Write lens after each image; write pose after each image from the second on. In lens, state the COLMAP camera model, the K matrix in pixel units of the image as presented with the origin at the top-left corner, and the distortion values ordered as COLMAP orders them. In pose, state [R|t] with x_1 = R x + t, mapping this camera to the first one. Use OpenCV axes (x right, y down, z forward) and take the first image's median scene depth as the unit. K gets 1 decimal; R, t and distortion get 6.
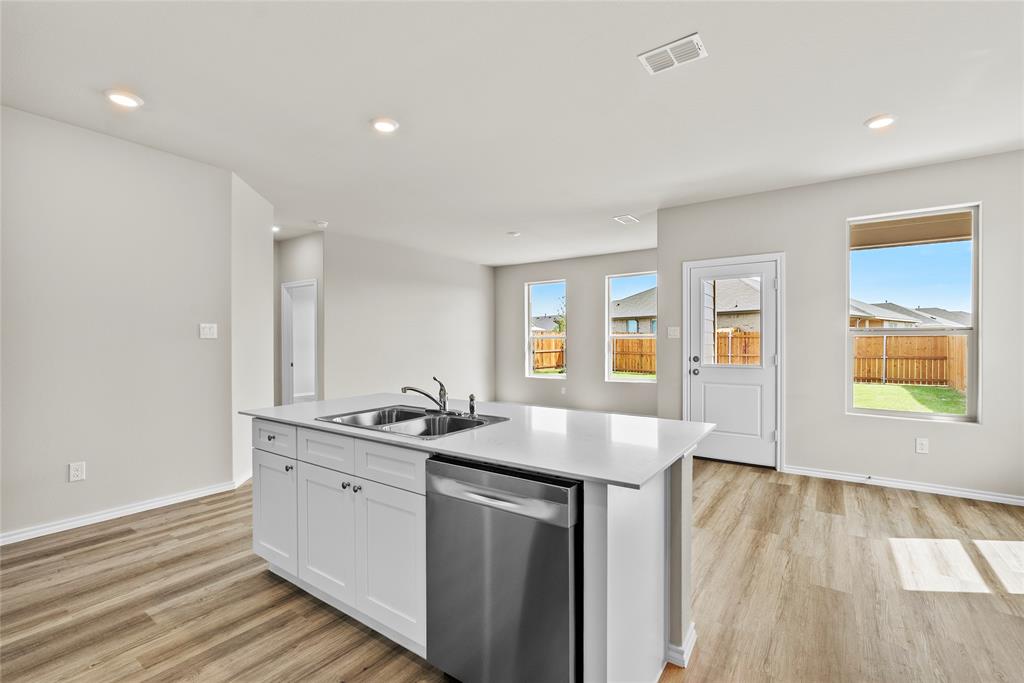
lens RADIAL K [[451.1, 0, 514.3], [0, 451.1, 344.0], [0, 0, 1]] dist [-0.003919, 0.000069]
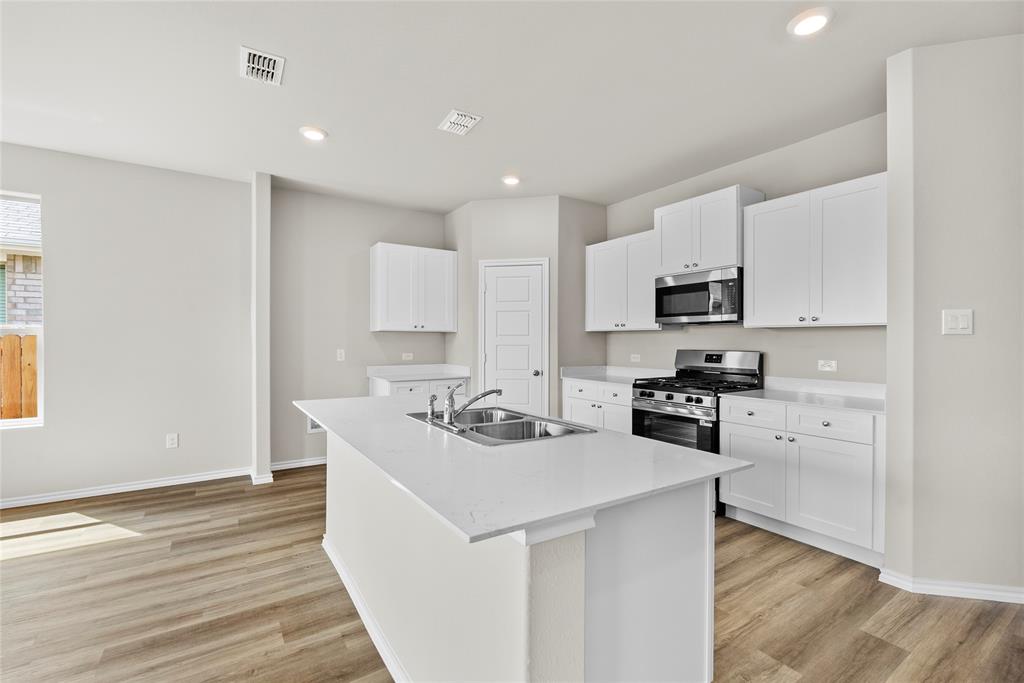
lens RADIAL K [[453.8, 0, 514.1], [0, 453.8, 340.4], [0, 0, 1]] dist [-0.002007, -0.000458]
pose [[-0.930190, -0.001010, 0.367077, -0.313594], [0.001660, 0.999974, 0.006958, -0.006048], [-0.367075, 0.007082, -0.930164, 0.949448]]
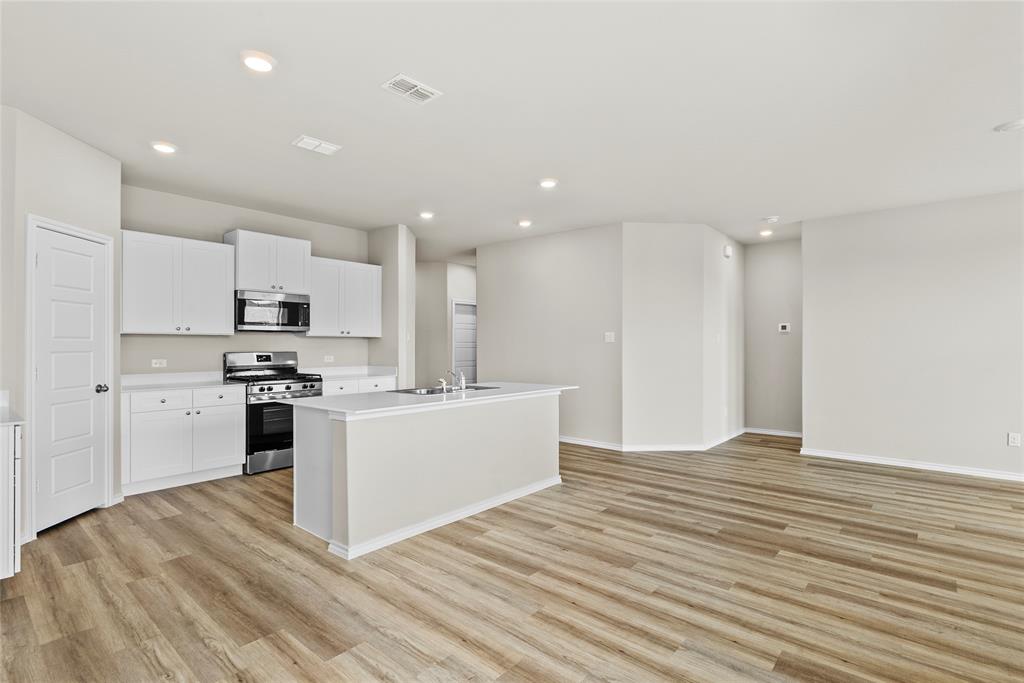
lens RADIAL K [[494.6, 0, 514.2], [0, 494.6, 343.1], [0, 0, 1]] dist [-0.001192, 0.000023]
pose [[-0.100502, -0.001631, -0.994936, 0.829703], [-0.006731, 0.999977, -0.000959, -0.005841], [0.994914, 0.006601, -0.100511, 0.738232]]
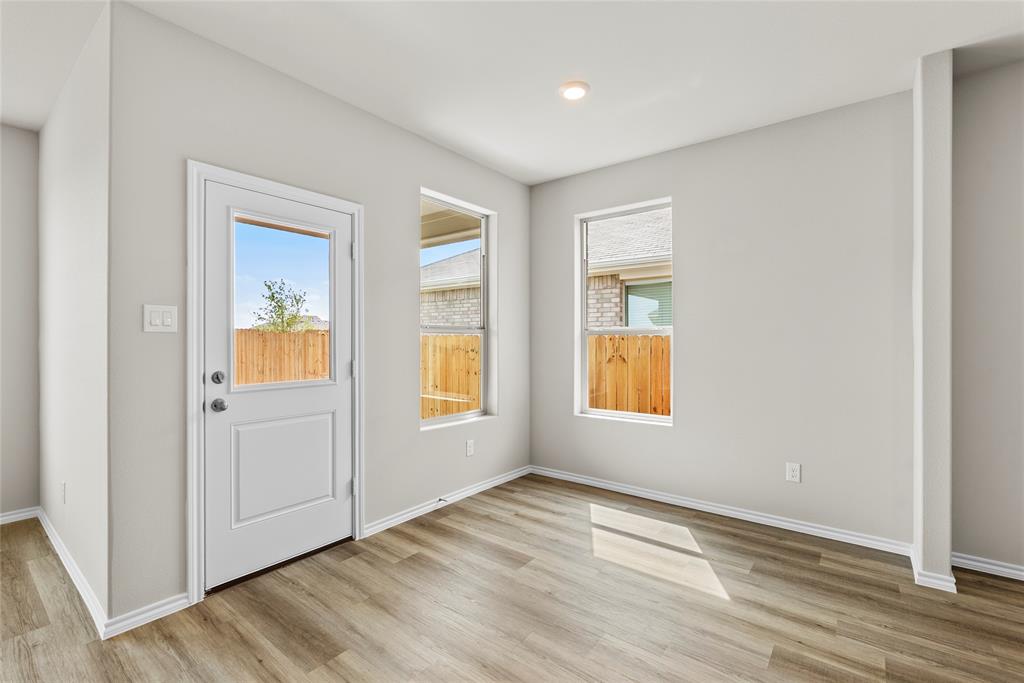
lens RADIAL K [[453.8, 0, 514.1], [0, 453.8, 340.4], [0, 0, 1]] dist [-0.002007, -0.000458]
pose [[0.052385, 0.000283, 0.998627, -0.055890], [0.005451, 0.999985, -0.000570, -0.003609], [-0.998612, 0.005473, 0.052383, 0.744893]]
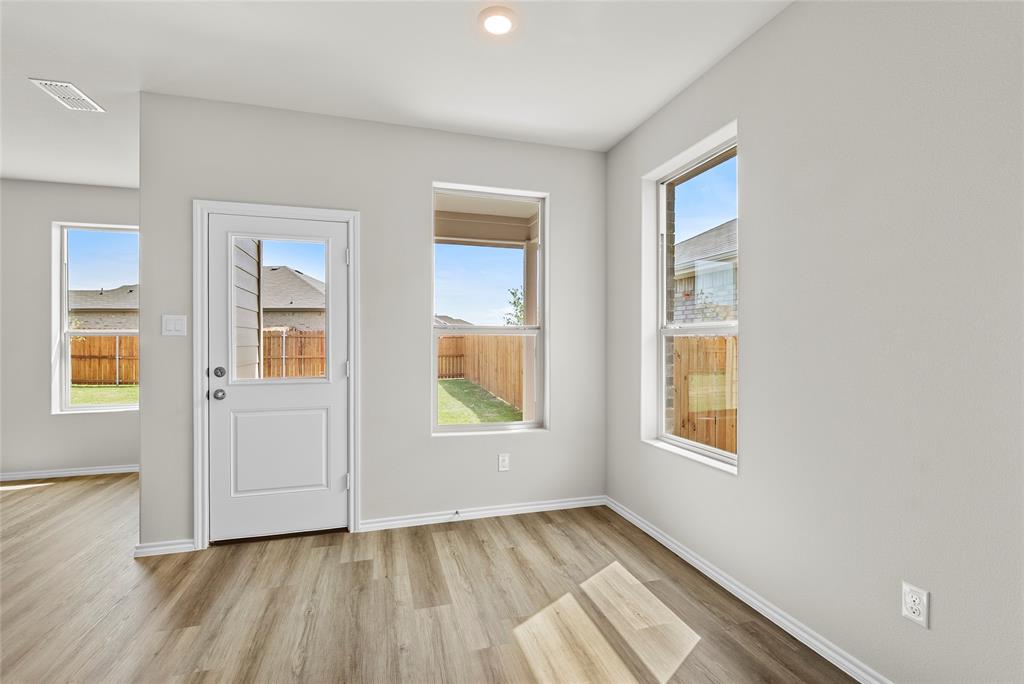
lens RADIAL K [[465.0, 0, 515.5], [0, 465.0, 343.7], [0, 0, 1]] dist [-0.004730, -0.000483]
pose [[0.616475, -0.001768, 0.787373, 0.188706], [0.003112, 0.999995, -0.000191, -0.001839], [-0.787369, 0.002568, 0.616477, 0.375500]]
